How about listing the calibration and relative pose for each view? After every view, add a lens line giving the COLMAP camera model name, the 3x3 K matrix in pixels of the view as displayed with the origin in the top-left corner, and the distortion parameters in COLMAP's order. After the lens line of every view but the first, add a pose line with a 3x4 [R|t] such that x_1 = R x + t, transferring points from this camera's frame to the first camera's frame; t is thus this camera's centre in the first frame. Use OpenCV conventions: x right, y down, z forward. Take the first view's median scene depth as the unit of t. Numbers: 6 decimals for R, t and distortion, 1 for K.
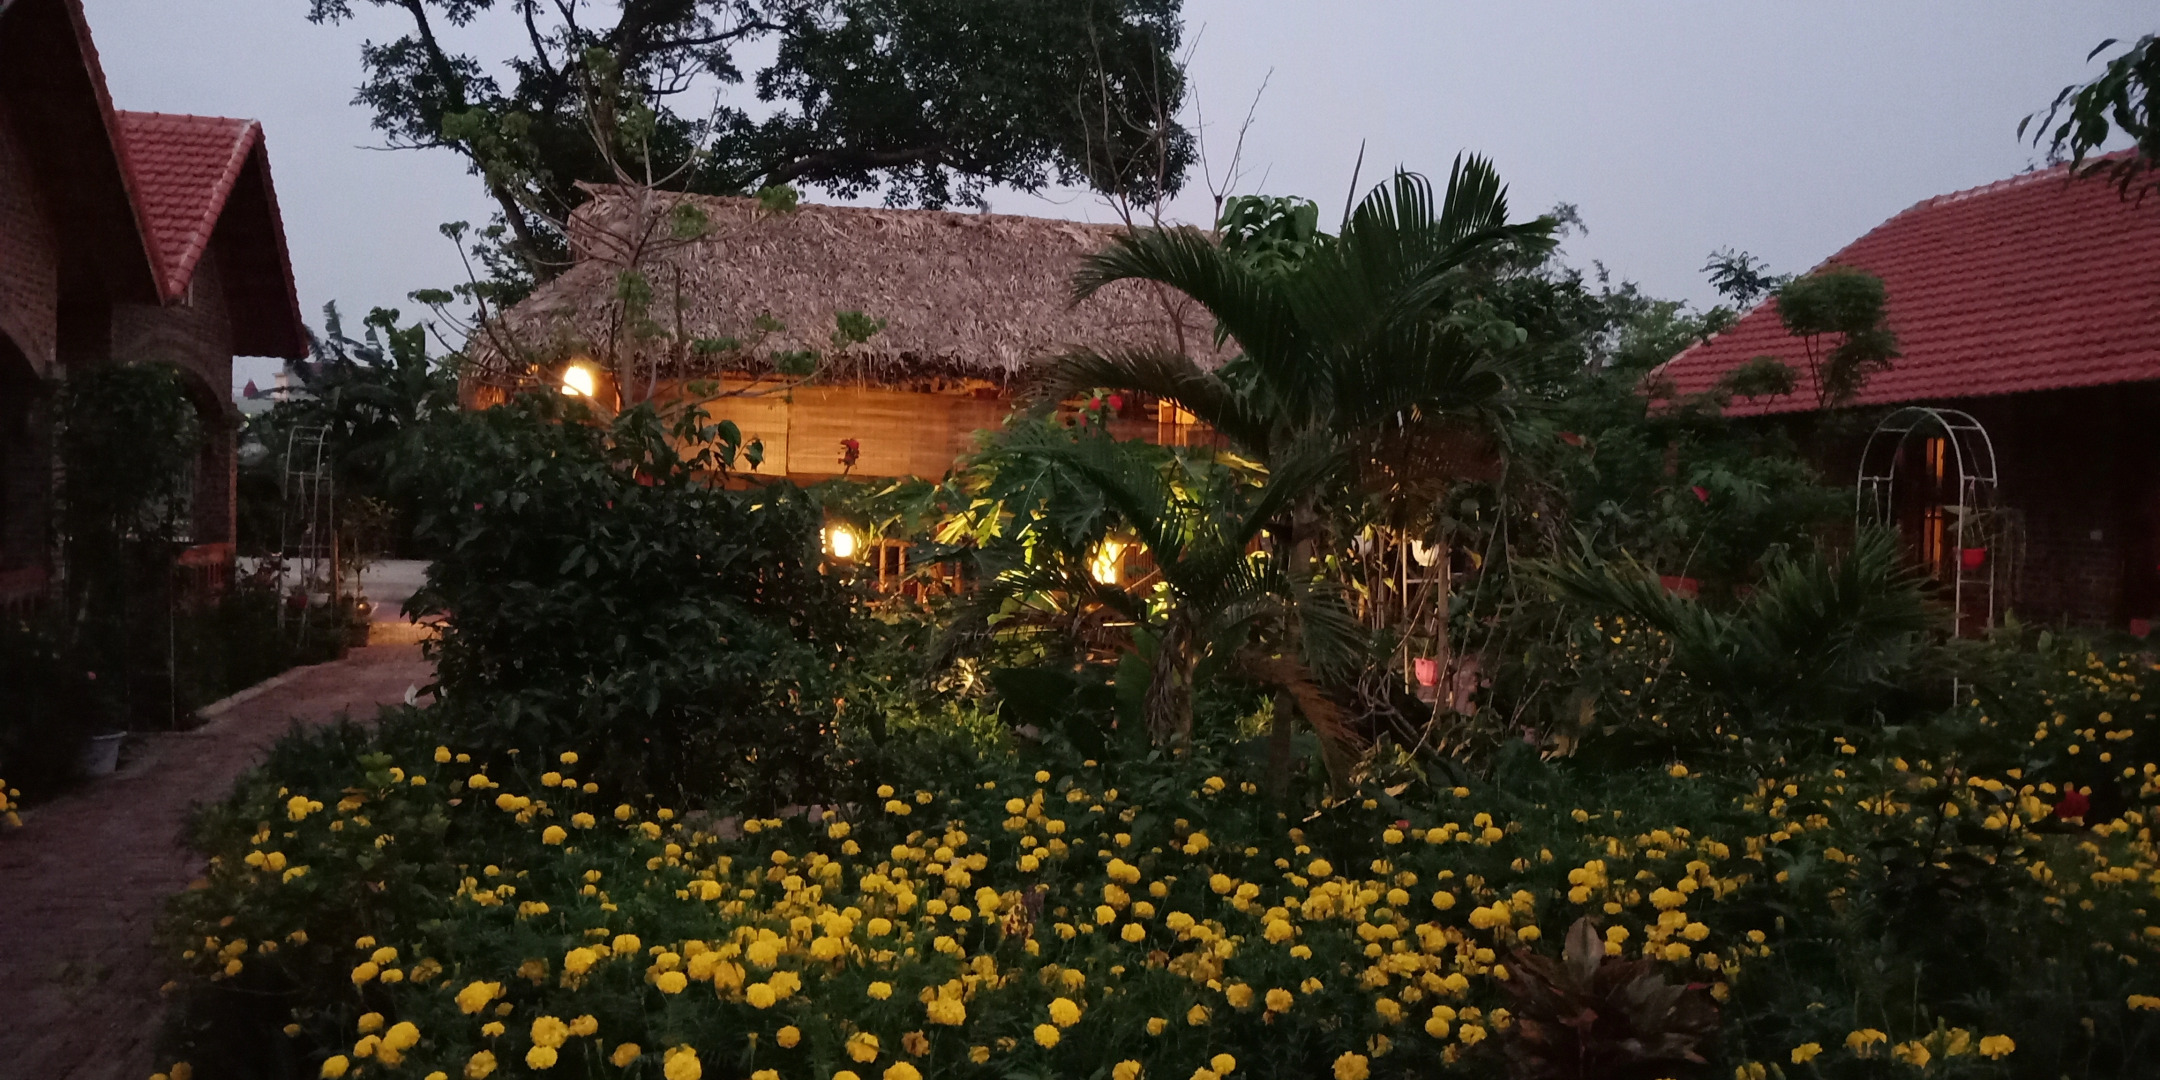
lens RADIAL K [[1746.7, 0, 1076.4], [0, 1746.7, 530.3], [0, 0, 1]] dist [0.052923, -0.029878]
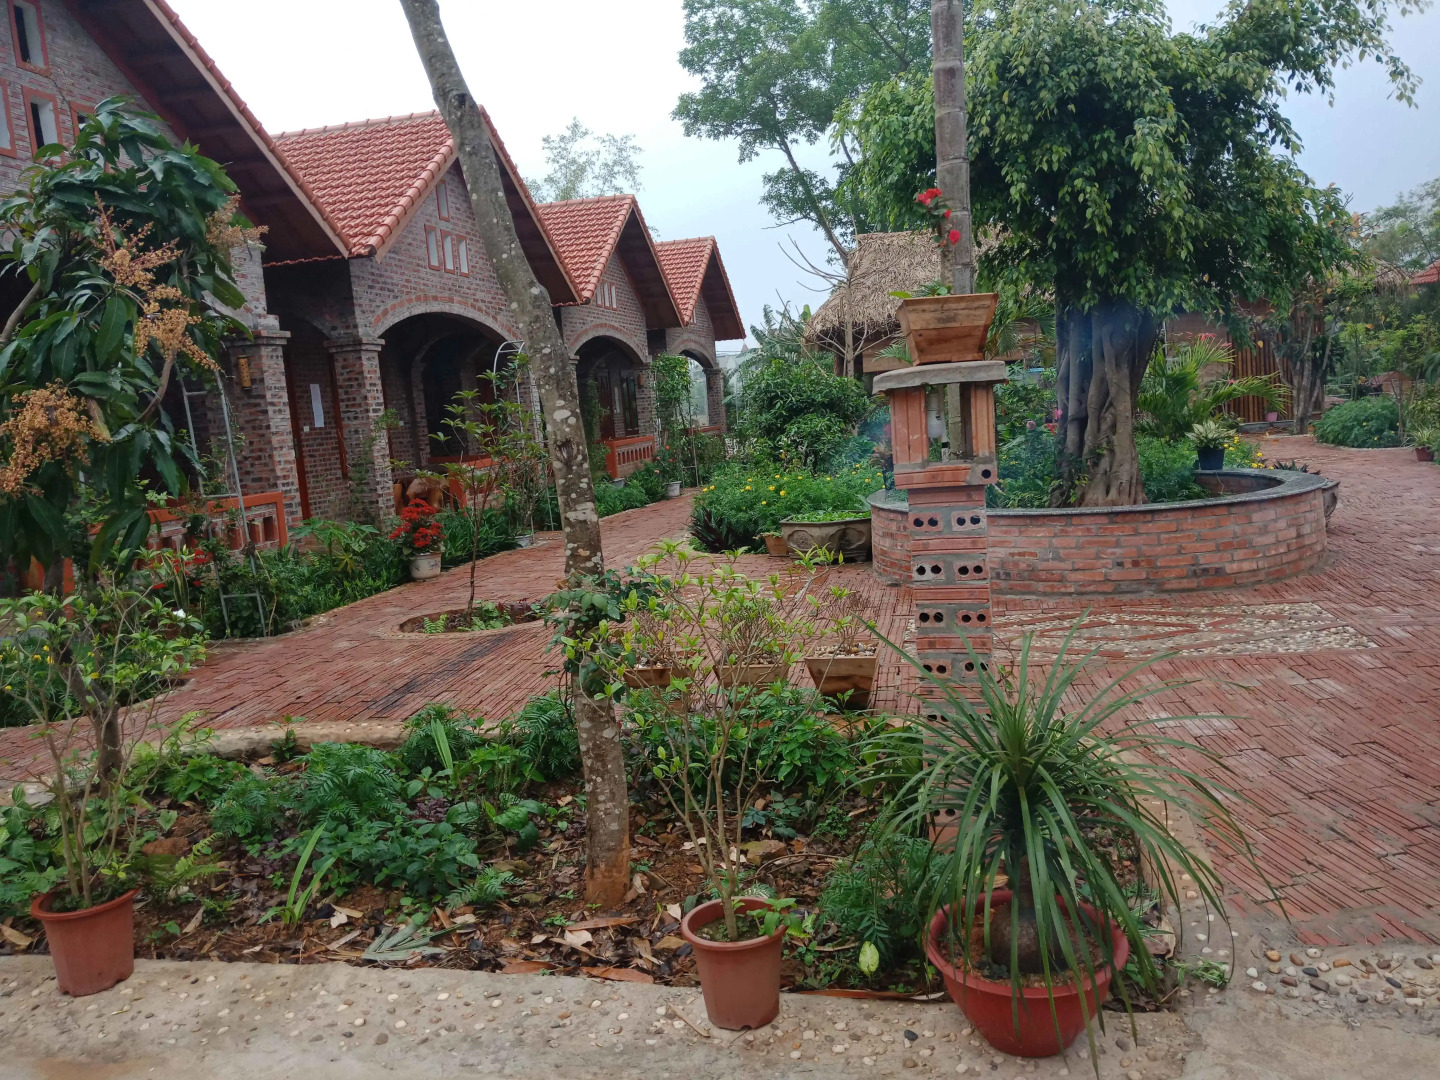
lens RADIAL K [[1178.9, 0, 724.9], [0, 1178.9, 554.8], [0, 0, 1]] dist [0.024024, -0.029386]
pose [[0.890923, -0.032736, -0.452973, 0.227830], [0.086806, 0.991284, 0.099095, 0.024861], [0.445781, -0.127607, 0.886000, -0.396560]]
